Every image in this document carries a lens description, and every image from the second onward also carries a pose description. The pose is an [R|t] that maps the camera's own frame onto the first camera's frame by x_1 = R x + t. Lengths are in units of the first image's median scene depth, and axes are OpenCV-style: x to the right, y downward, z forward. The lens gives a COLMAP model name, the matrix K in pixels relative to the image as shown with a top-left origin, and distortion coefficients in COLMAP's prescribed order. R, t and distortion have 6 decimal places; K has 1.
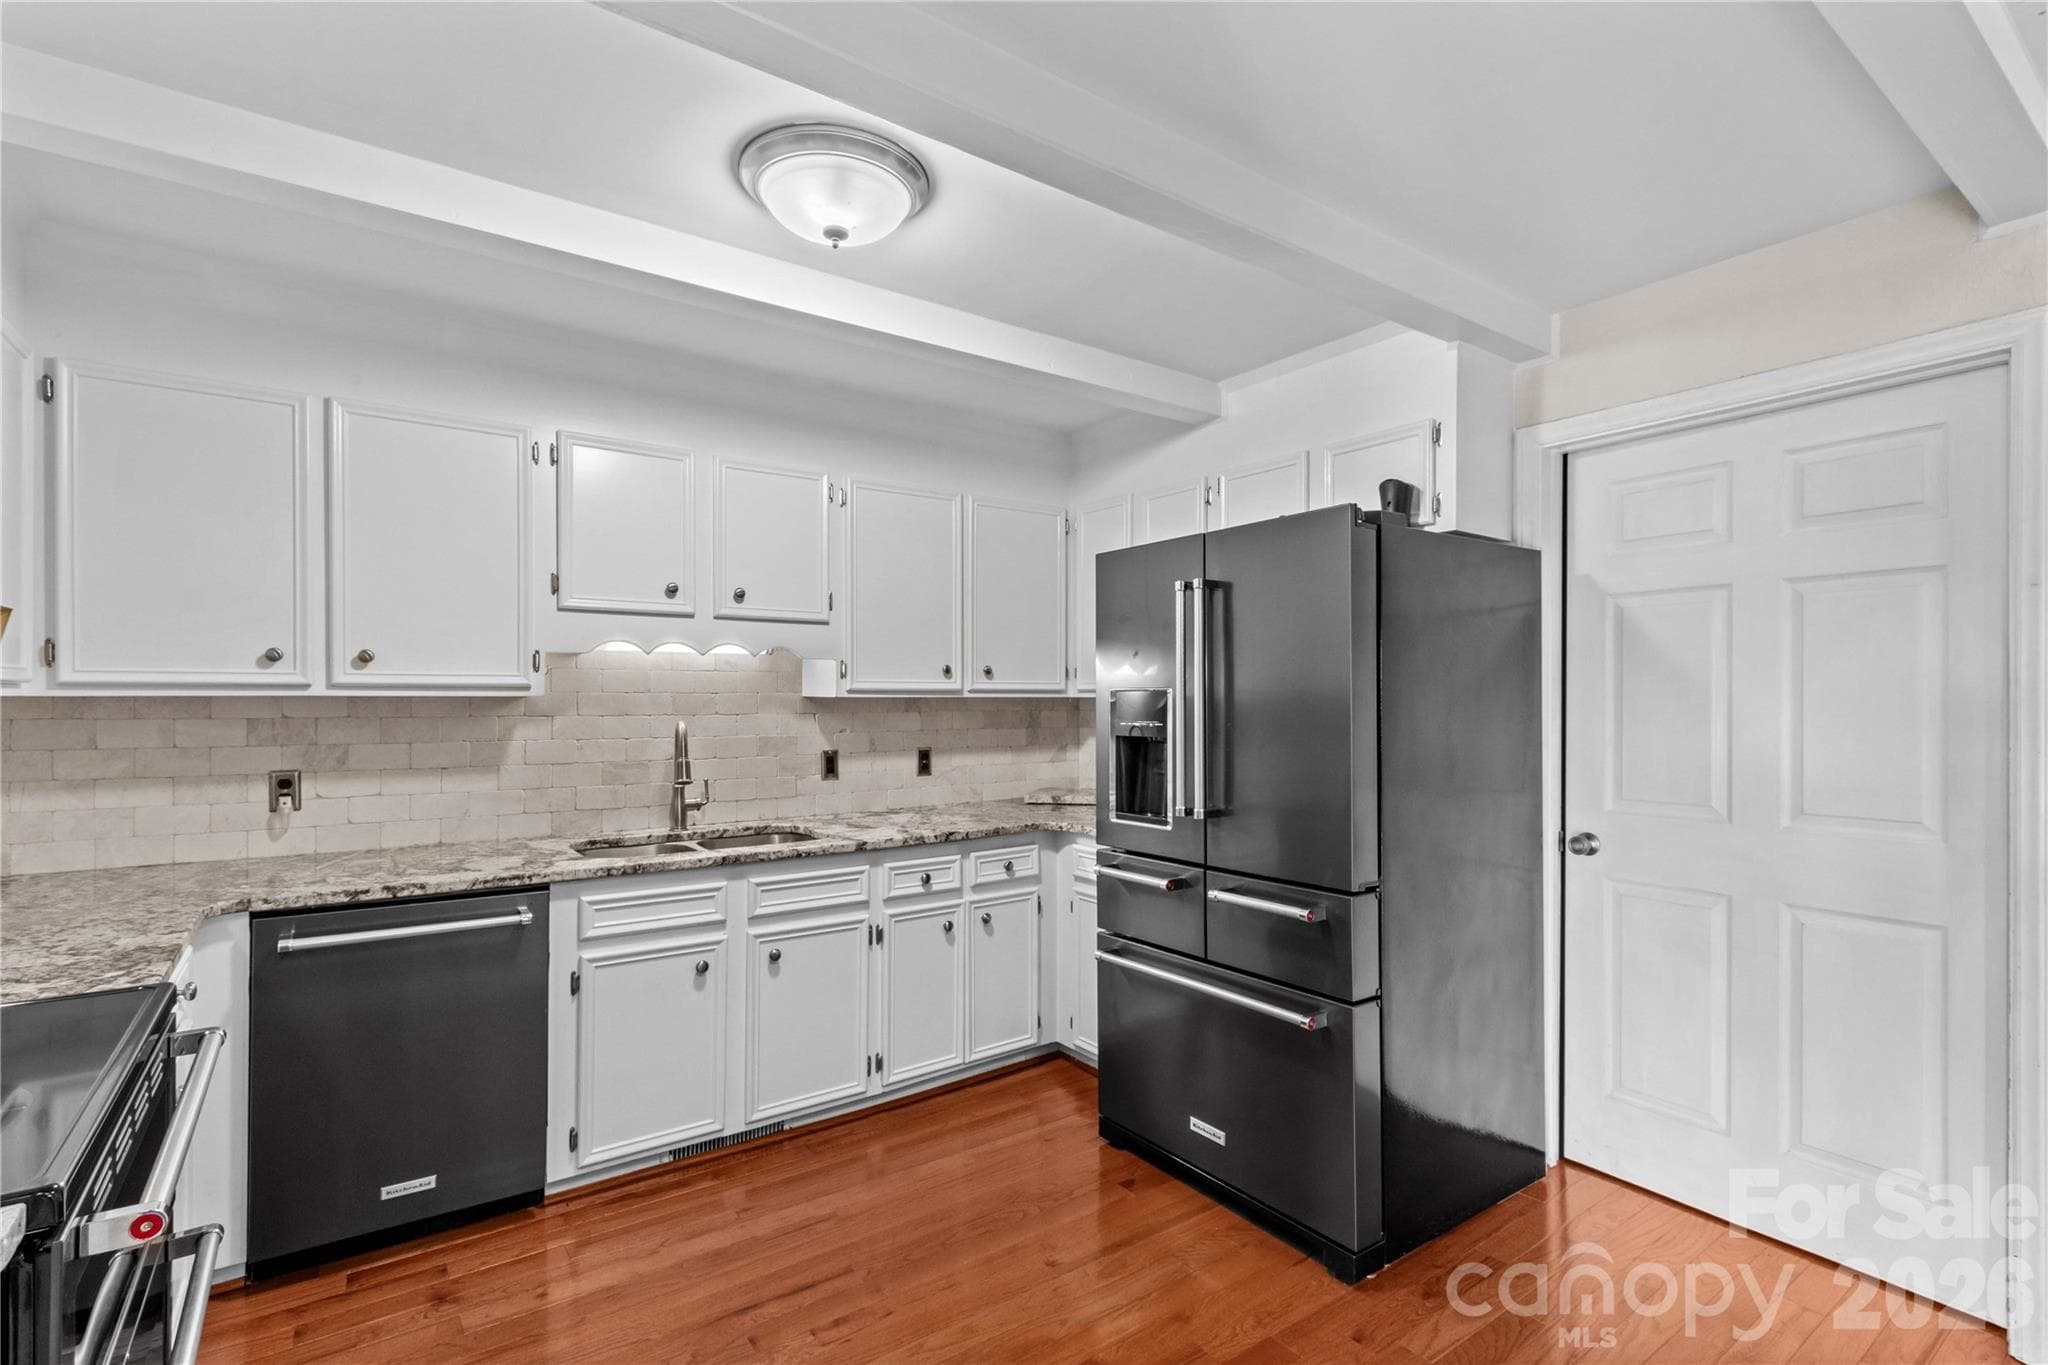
lens RADIAL K [[976.1, 0, 1036.0], [0, 976.1, 690.4], [0, 0, 1]] dist [0.002154, -0.000102]
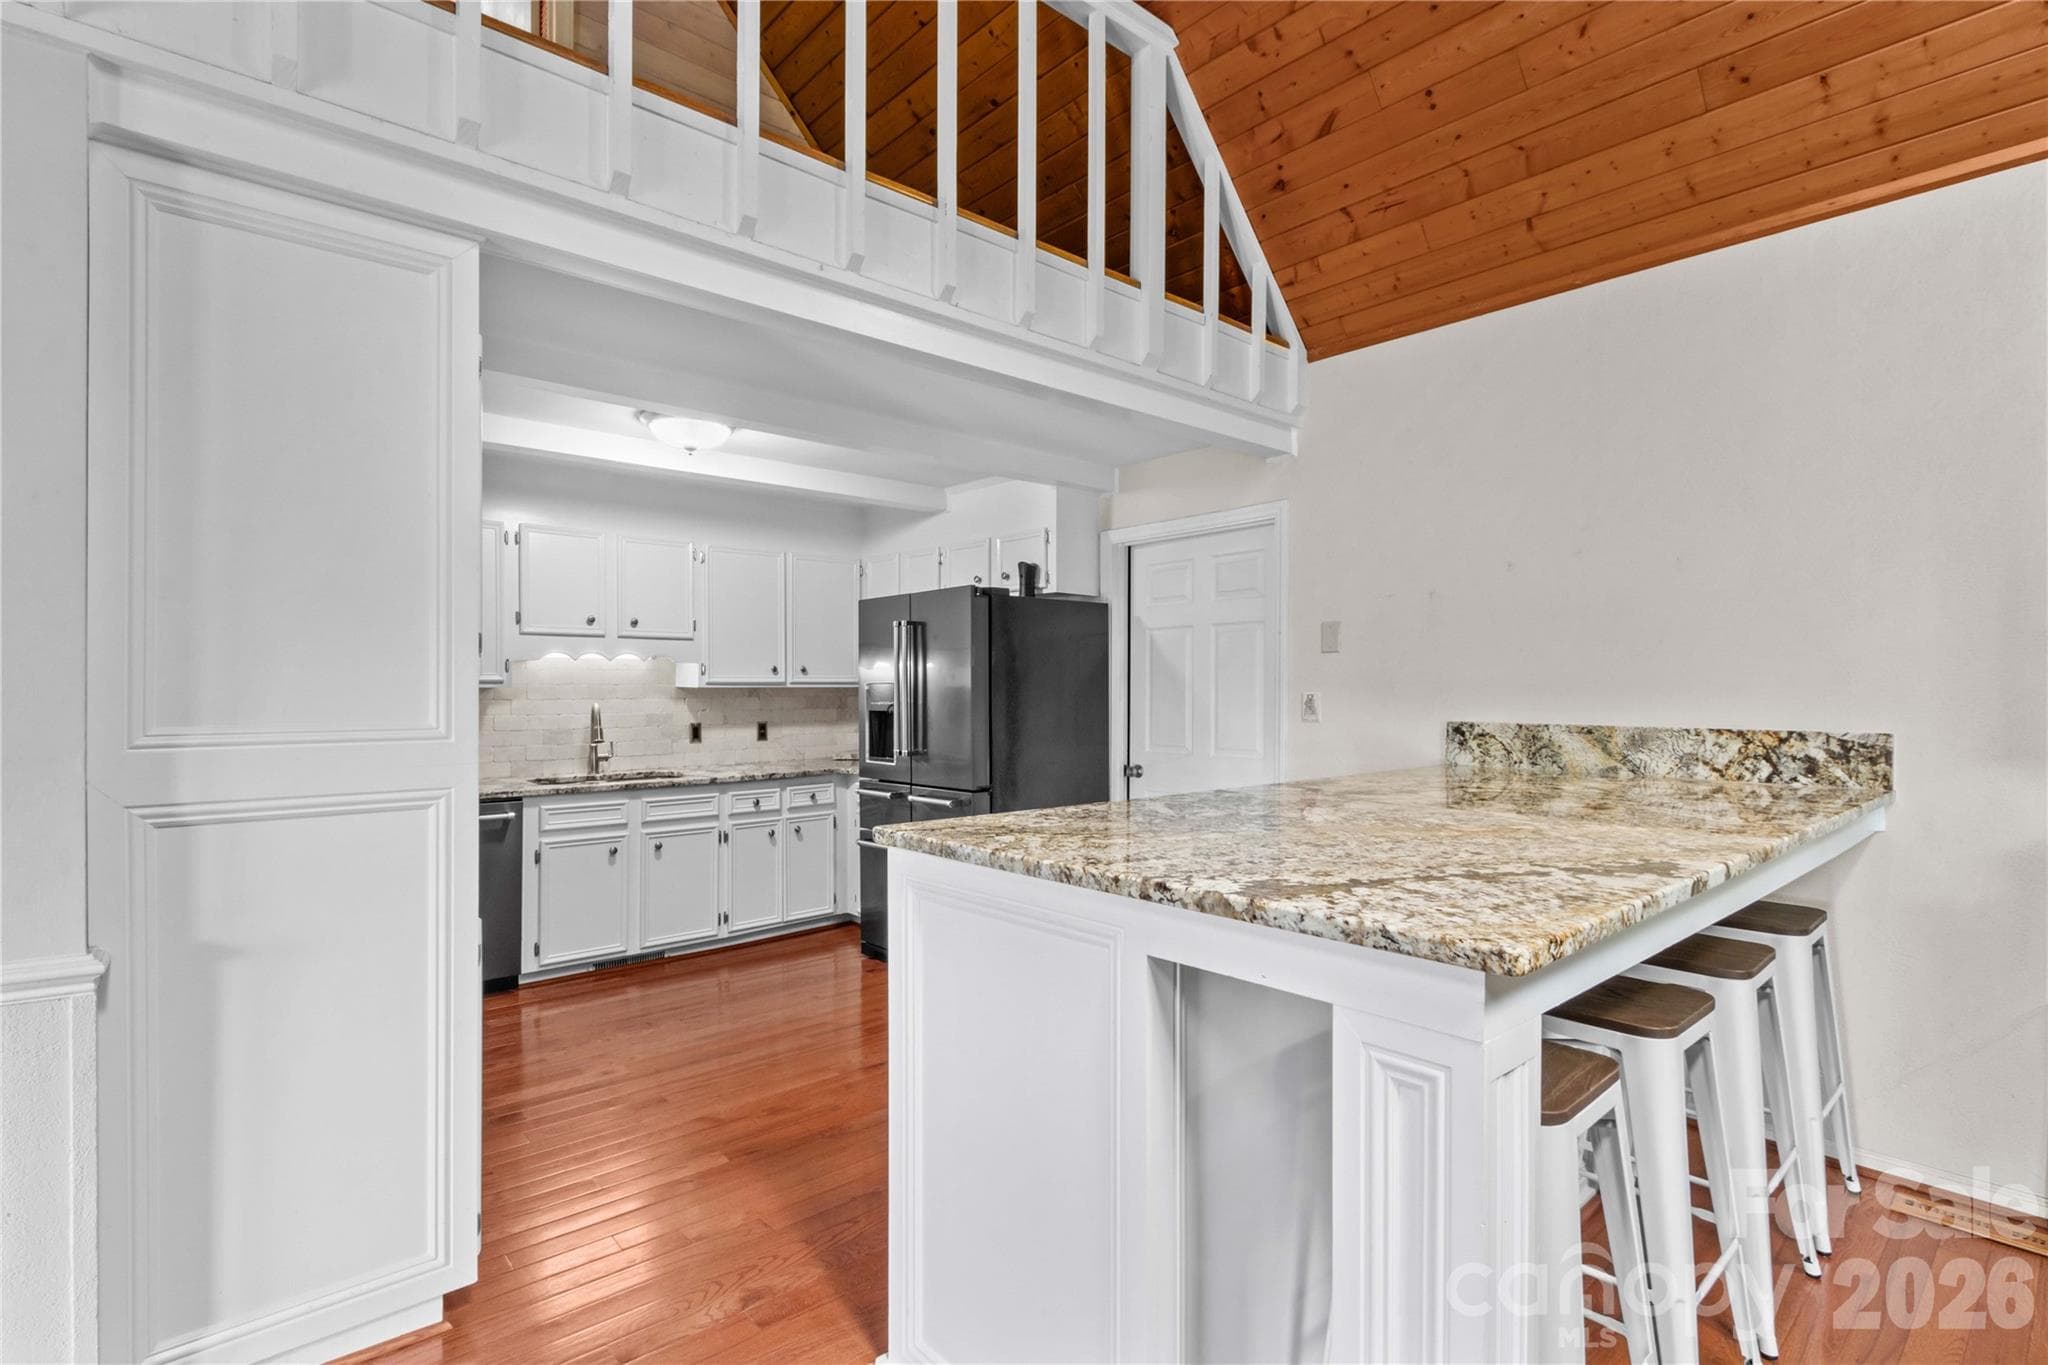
lens RADIAL K [[976.1, 0, 1011.3], [0, 976.1, 686.9], [0, 0, 1]] dist [0.002154, -0.000102]
pose [[0.995807, -0.001309, 0.091469, 0.157647], [0.000491, 0.999960, 0.008962, -0.007904], [-0.091477, -0.008879, 0.995768, -0.624562]]
